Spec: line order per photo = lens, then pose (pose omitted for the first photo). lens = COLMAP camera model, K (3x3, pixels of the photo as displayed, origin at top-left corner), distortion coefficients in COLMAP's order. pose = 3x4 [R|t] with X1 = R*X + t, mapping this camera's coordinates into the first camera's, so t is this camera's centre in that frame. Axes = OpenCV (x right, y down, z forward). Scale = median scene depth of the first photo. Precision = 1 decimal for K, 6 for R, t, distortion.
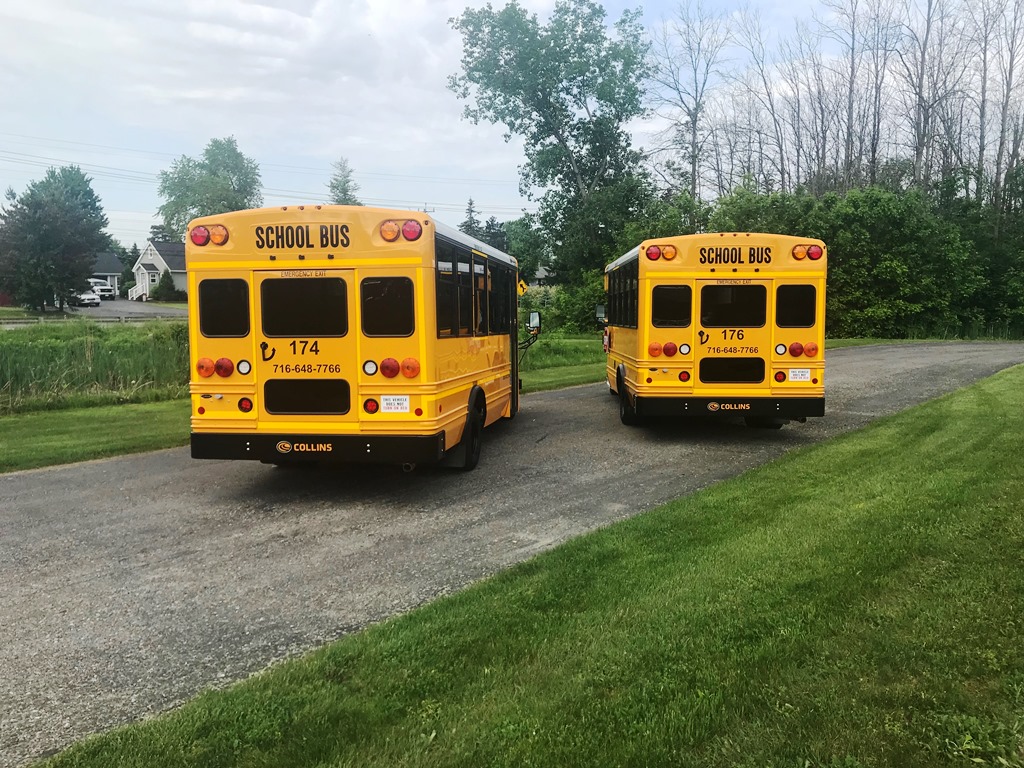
lens RADIAL K [[835.4, 0, 511.8], [0, 835.4, 395.6], [0, 0, 1]] dist [0.056910, -0.070863]
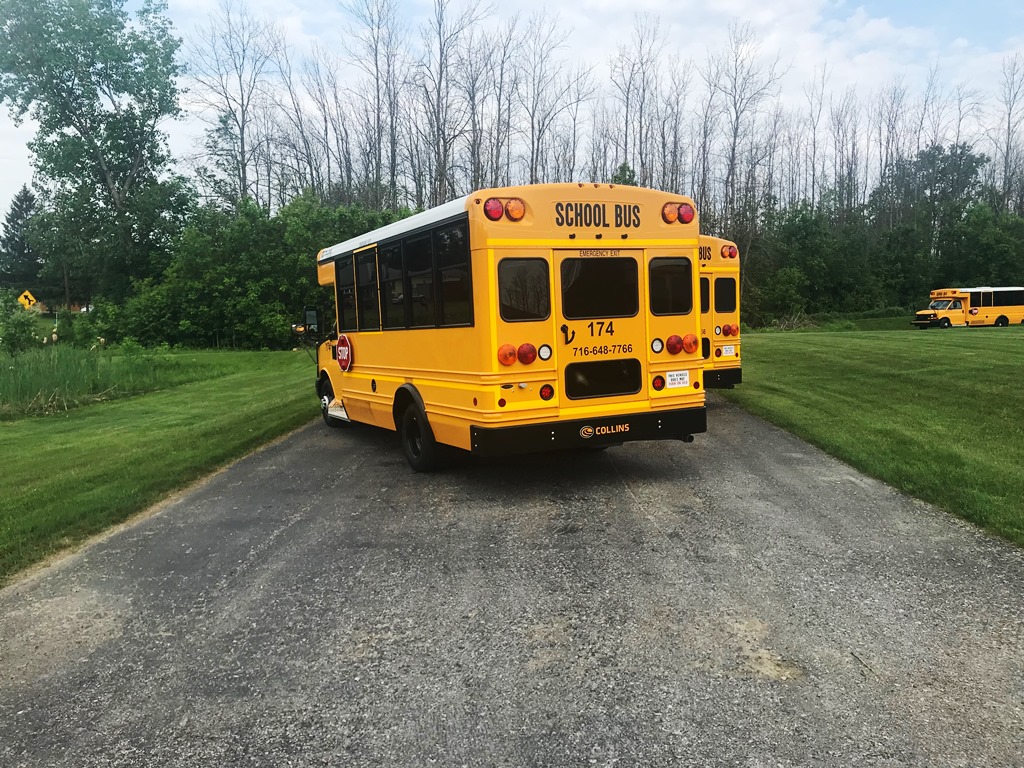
lens RADIAL K [[835.4, 0, 511.8], [0, 835.4, 395.6], [0, 0, 1]] dist [0.056910, -0.070863]
pose [[0.802472, -0.075941, 0.591837, -0.918578], [0.087065, 0.996155, 0.009770, 0.002095], [-0.590303, 0.043688, 0.805998, 0.277081]]
